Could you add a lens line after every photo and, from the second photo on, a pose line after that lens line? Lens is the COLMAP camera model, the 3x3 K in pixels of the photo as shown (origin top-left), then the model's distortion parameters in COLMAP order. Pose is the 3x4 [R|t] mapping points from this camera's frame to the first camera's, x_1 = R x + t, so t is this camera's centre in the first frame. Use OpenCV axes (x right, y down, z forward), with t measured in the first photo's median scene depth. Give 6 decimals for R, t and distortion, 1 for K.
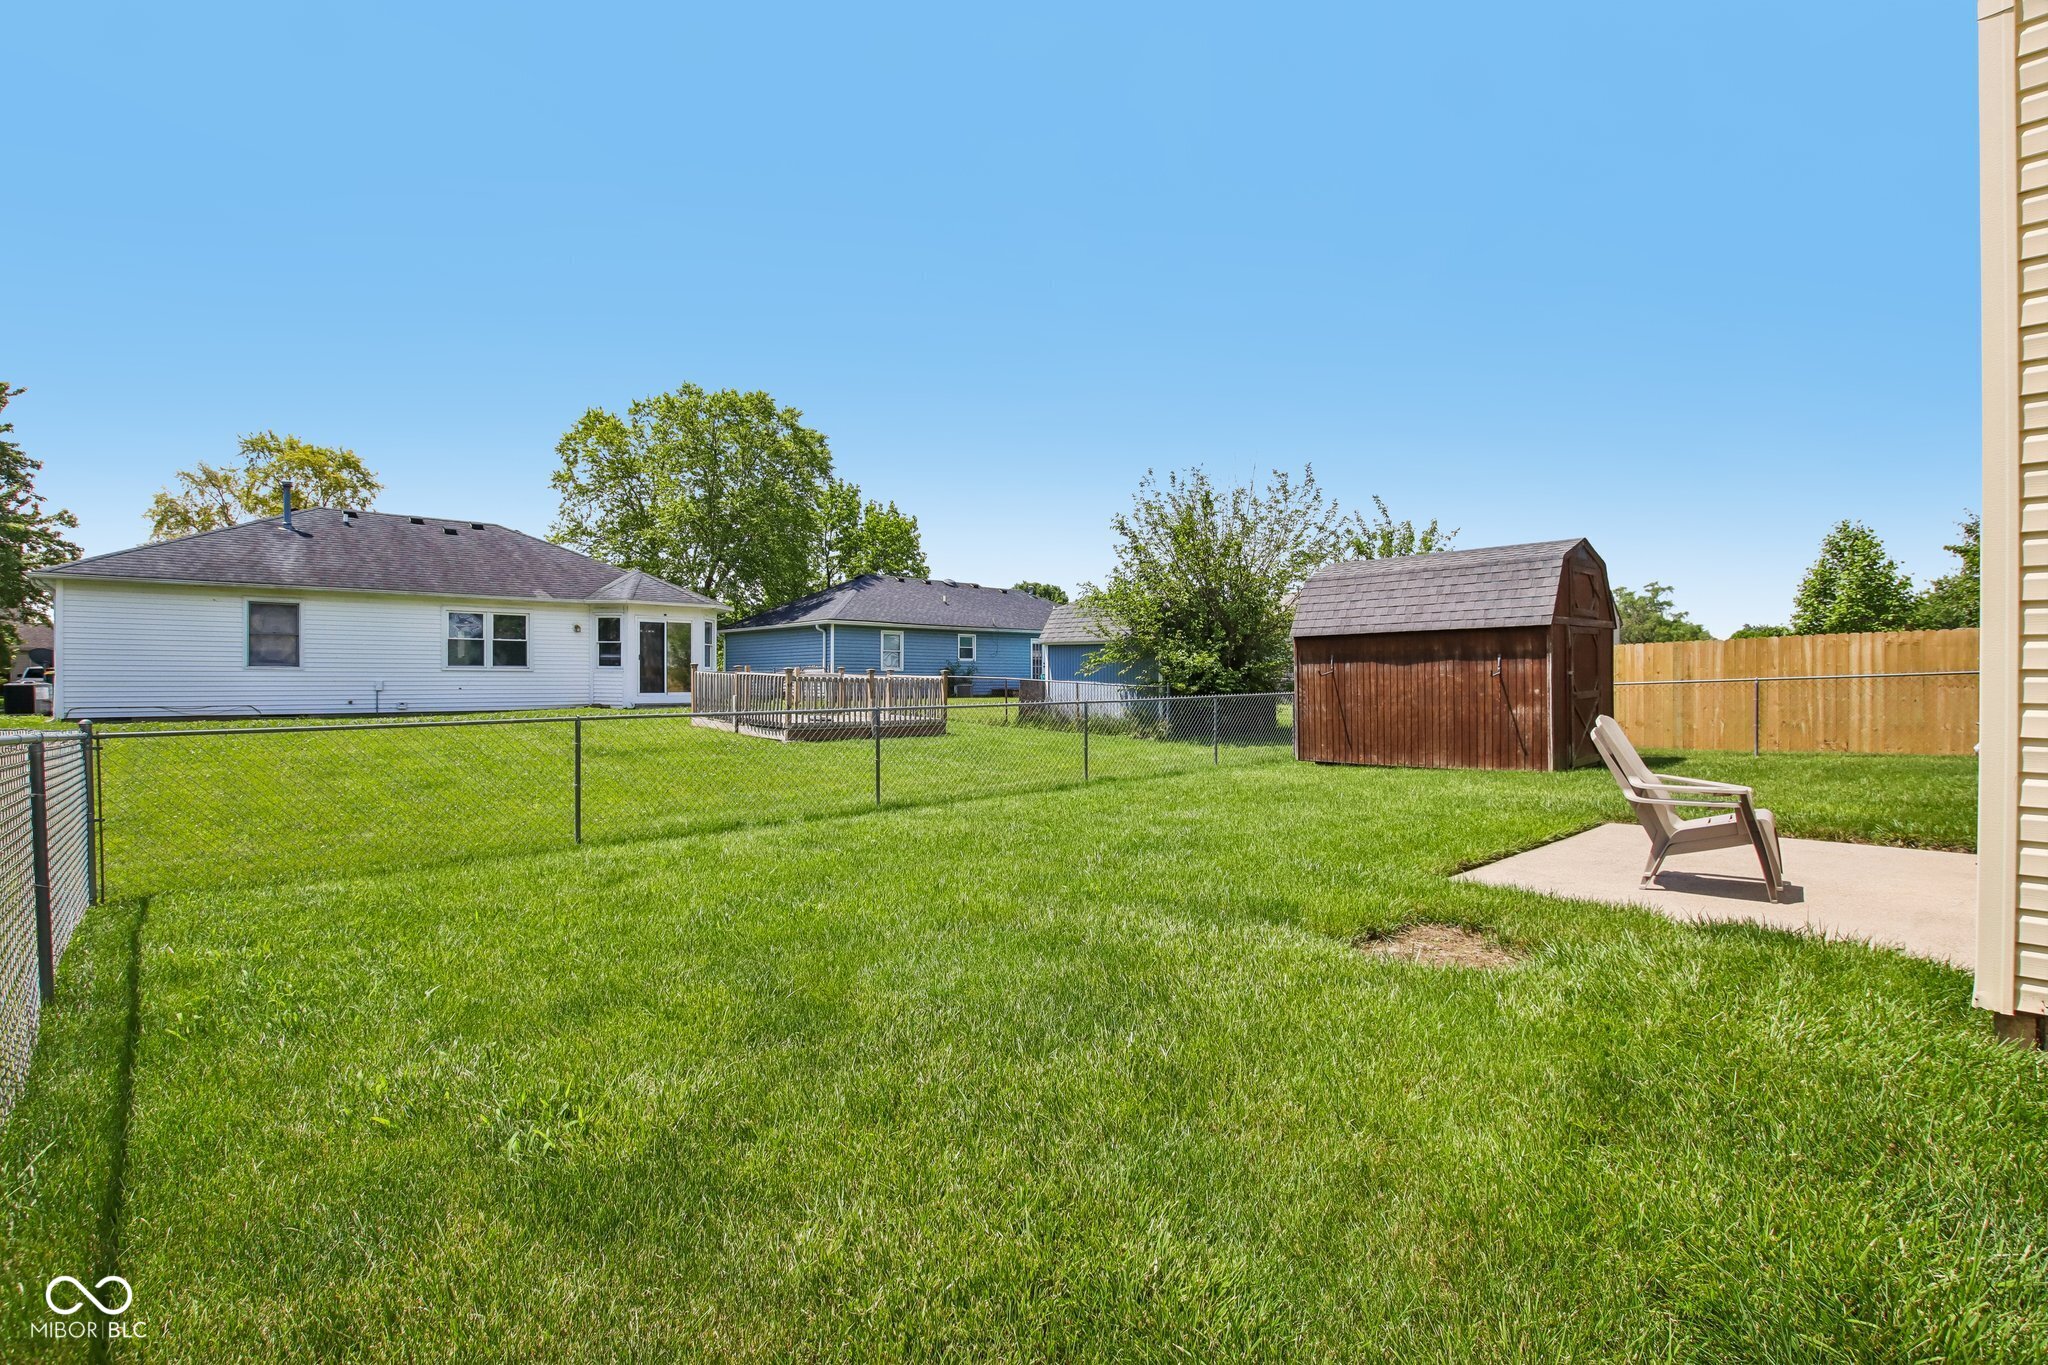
lens RADIAL K [[951.6, 0, 1027.5], [0, 951.6, 680.5], [0, 0, 1]] dist [-0.037908, 0.006021]
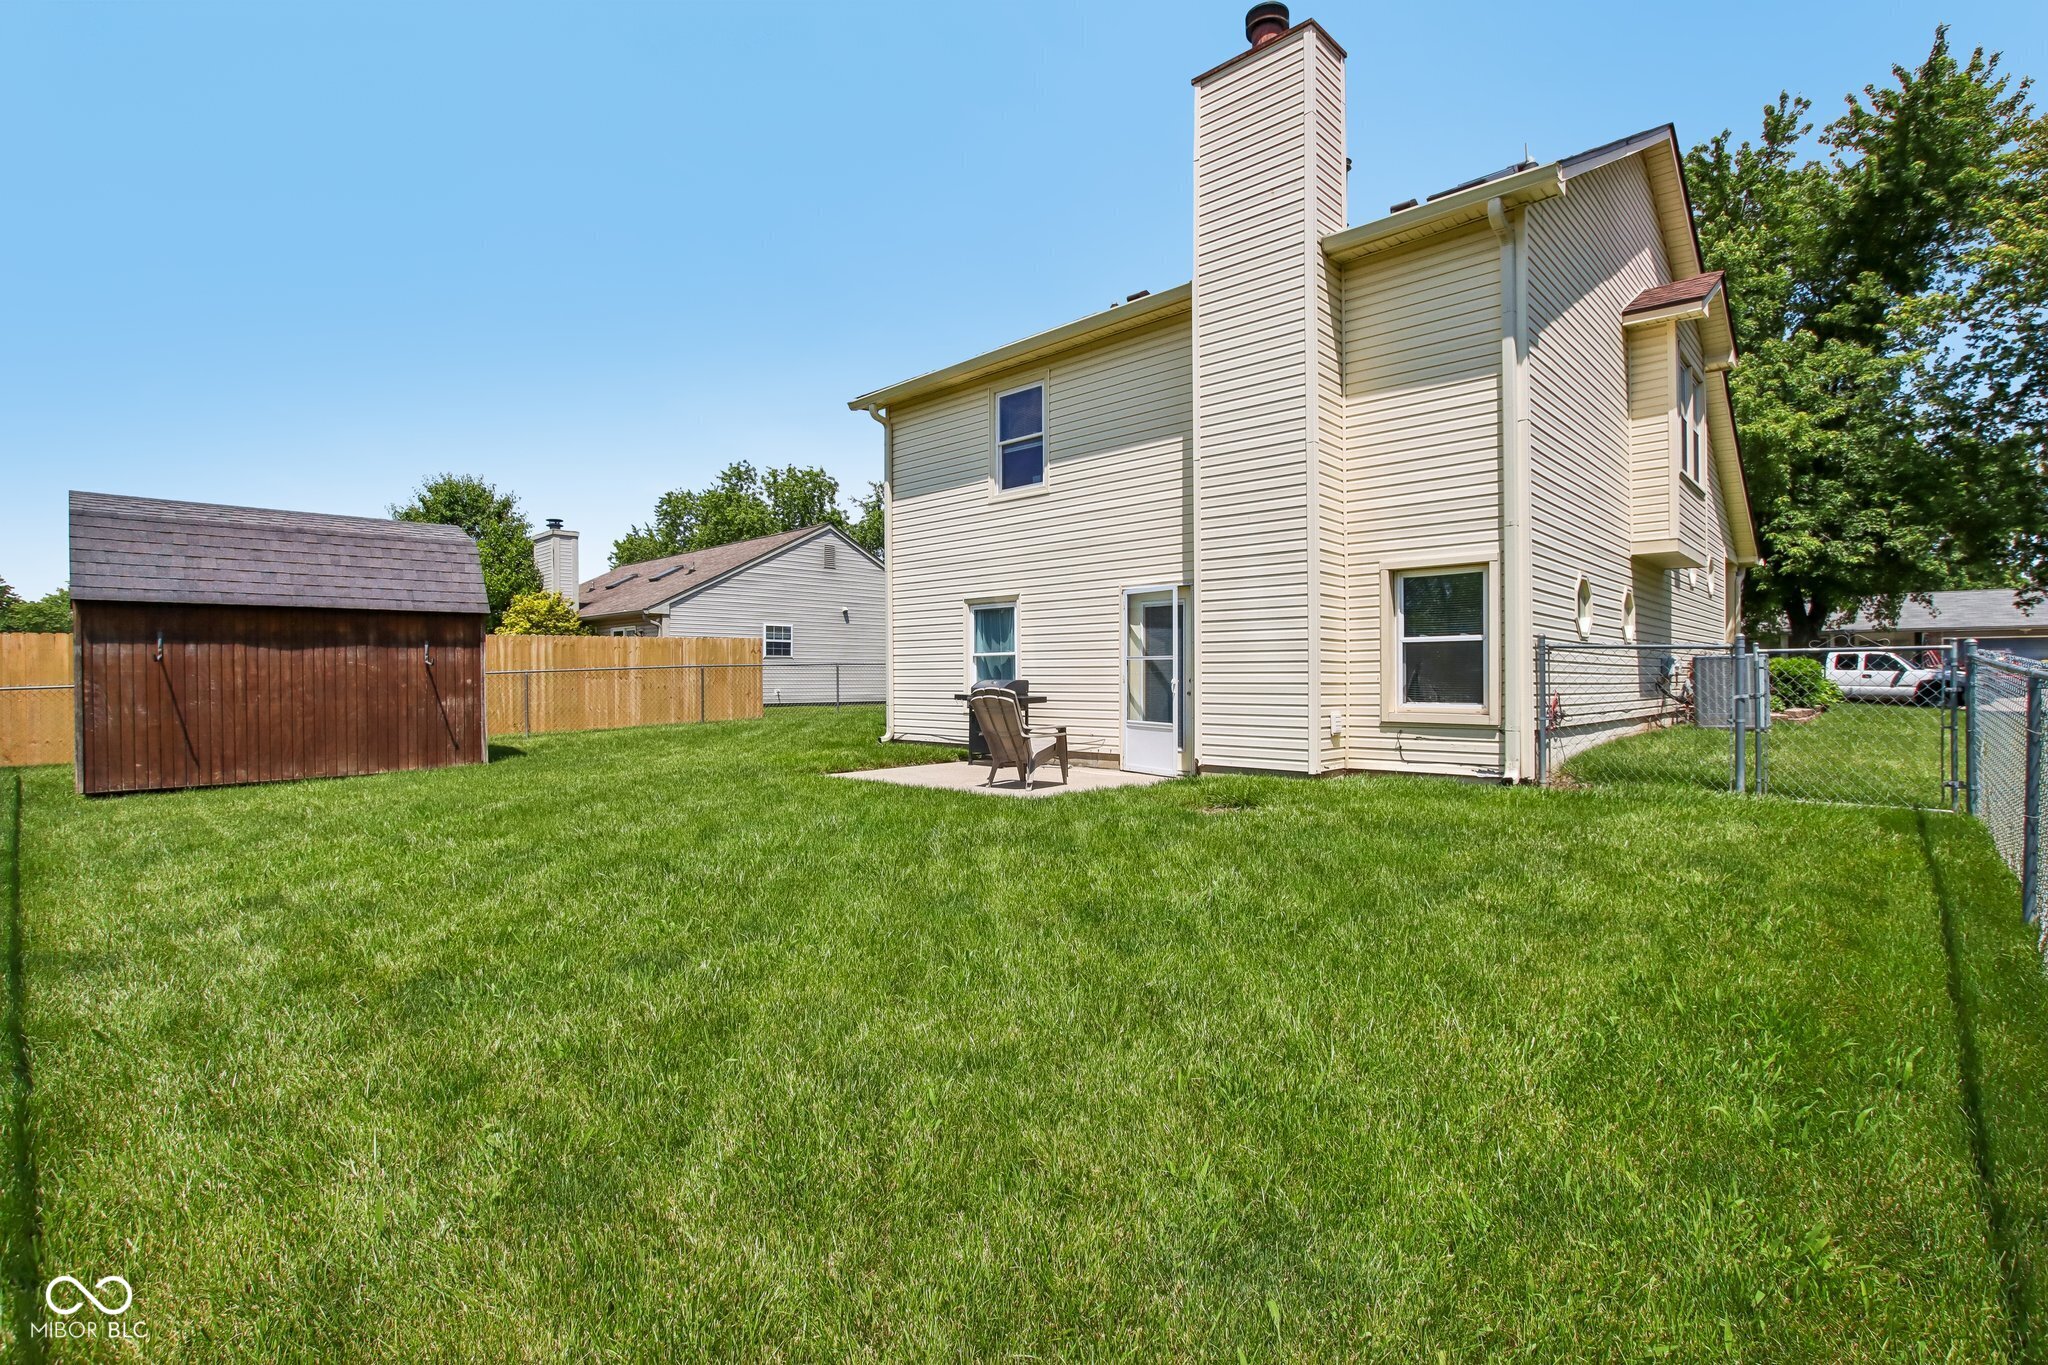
lens RADIAL K [[951.6, 0, 1027.5], [0, 951.6, 680.5], [0, 0, 1]] dist [-0.037908, 0.006021]
pose [[-0.059585, -0.000153, 0.998223, -0.421559], [0.004013, 0.999992, 0.000393, 0.011758], [-0.998215, 0.004030, -0.059584, 0.456894]]
